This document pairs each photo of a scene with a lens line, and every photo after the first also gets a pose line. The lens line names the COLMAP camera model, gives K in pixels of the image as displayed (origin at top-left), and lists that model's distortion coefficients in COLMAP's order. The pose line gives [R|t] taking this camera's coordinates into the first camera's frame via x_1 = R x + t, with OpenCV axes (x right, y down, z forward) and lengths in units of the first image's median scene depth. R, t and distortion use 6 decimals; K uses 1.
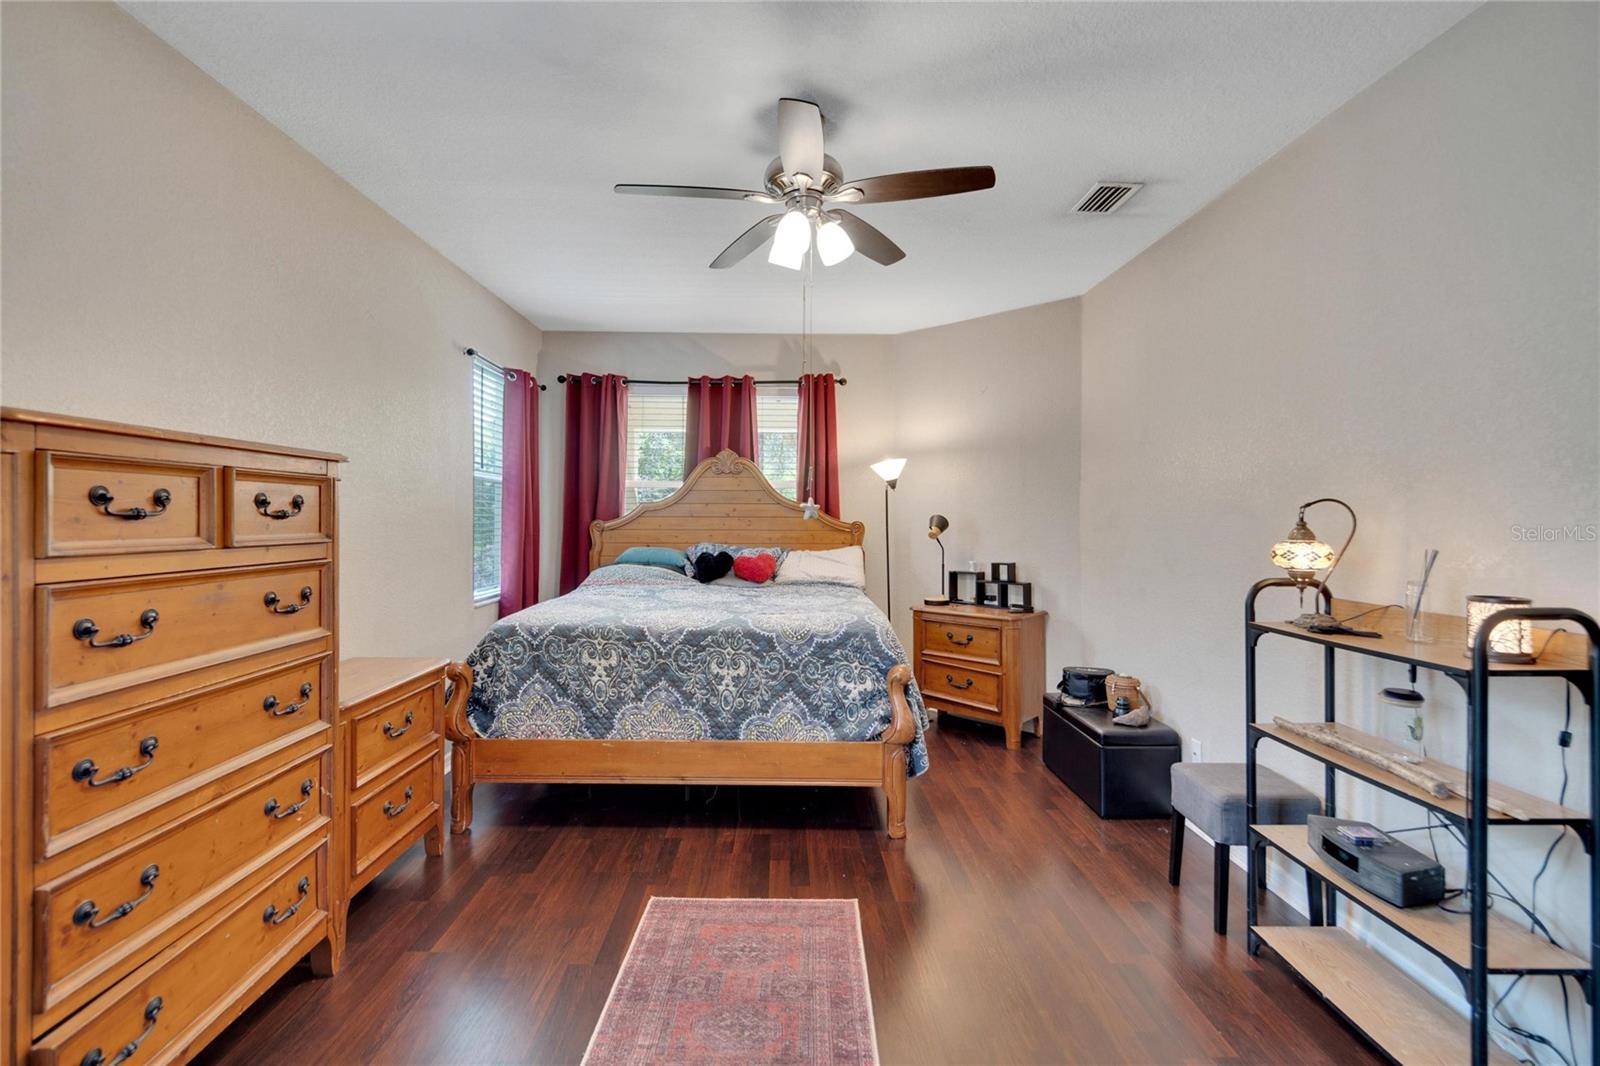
lens RADIAL K [[705.1, 0, 791.6], [0, 705.1, 532.9], [0, 0, 1]] dist [-0.002252, -0.000796]
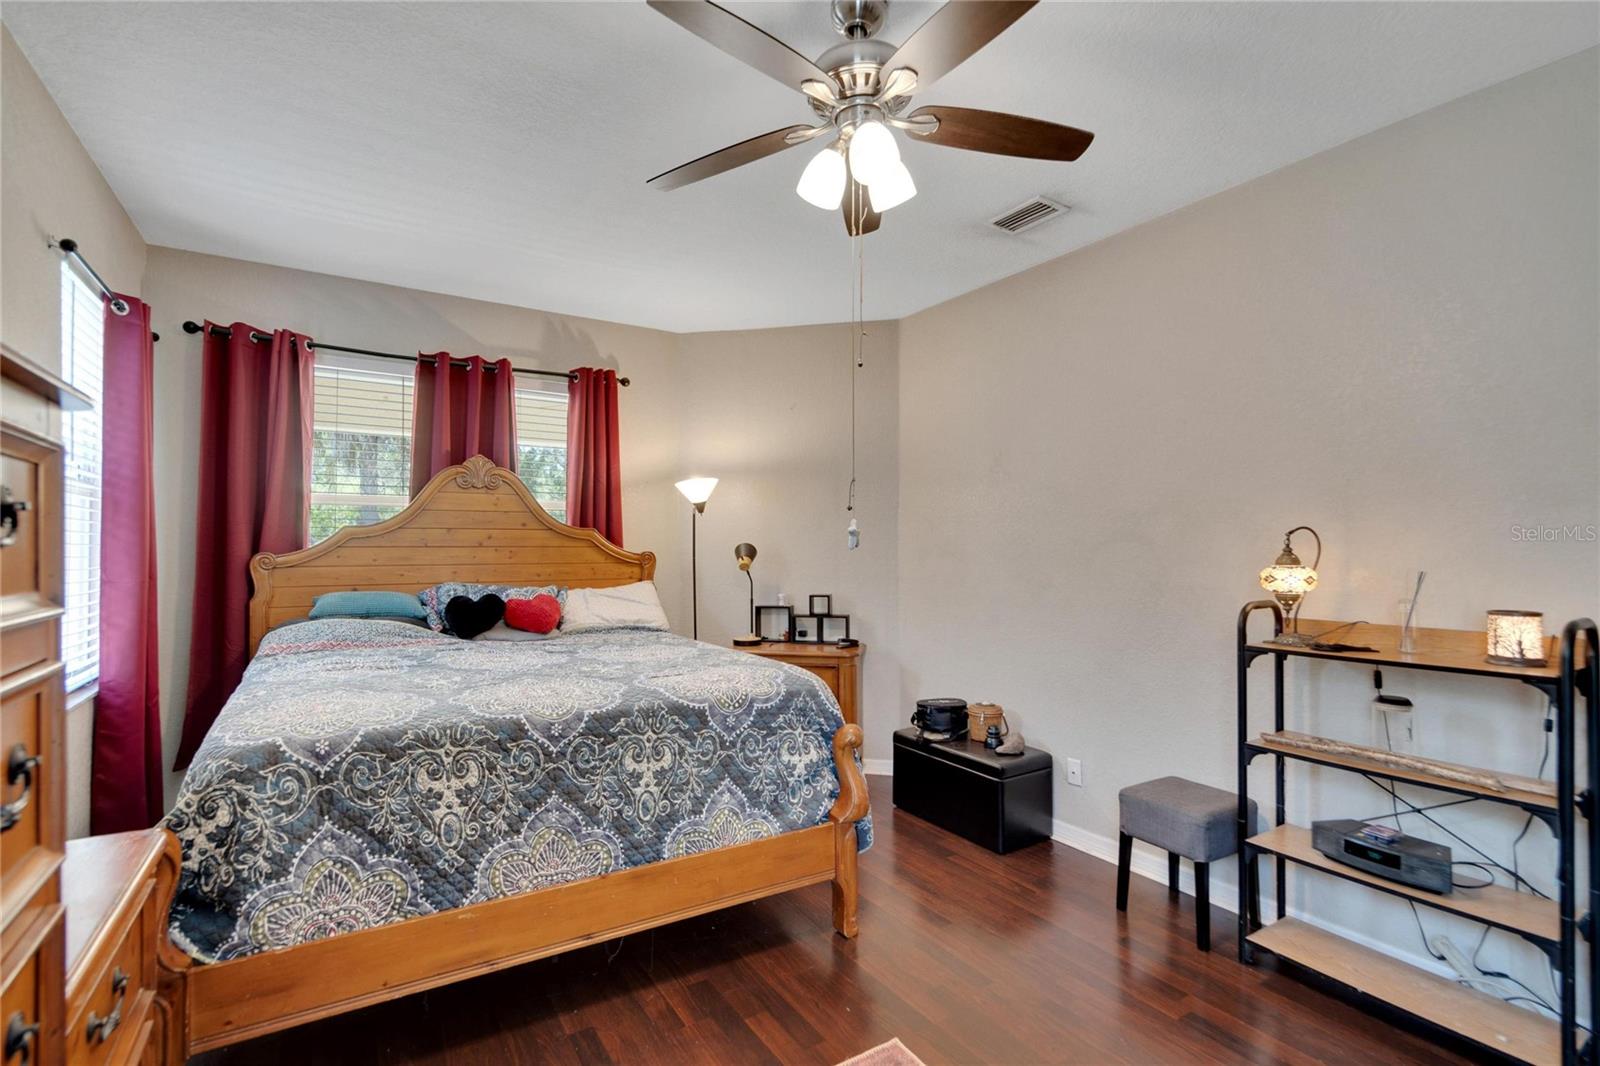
lens RADIAL K [[726.0, 0, 797.4], [0, 726.0, 554.4], [0, 0, 1]] dist [-0.002513, -0.001541]
pose [[0.858267, -0.010231, 0.513101, -0.330241], [0.015899, 0.999851, -0.006658, -0.007110], [-0.512957, 0.013872, 0.858302, 0.297113]]
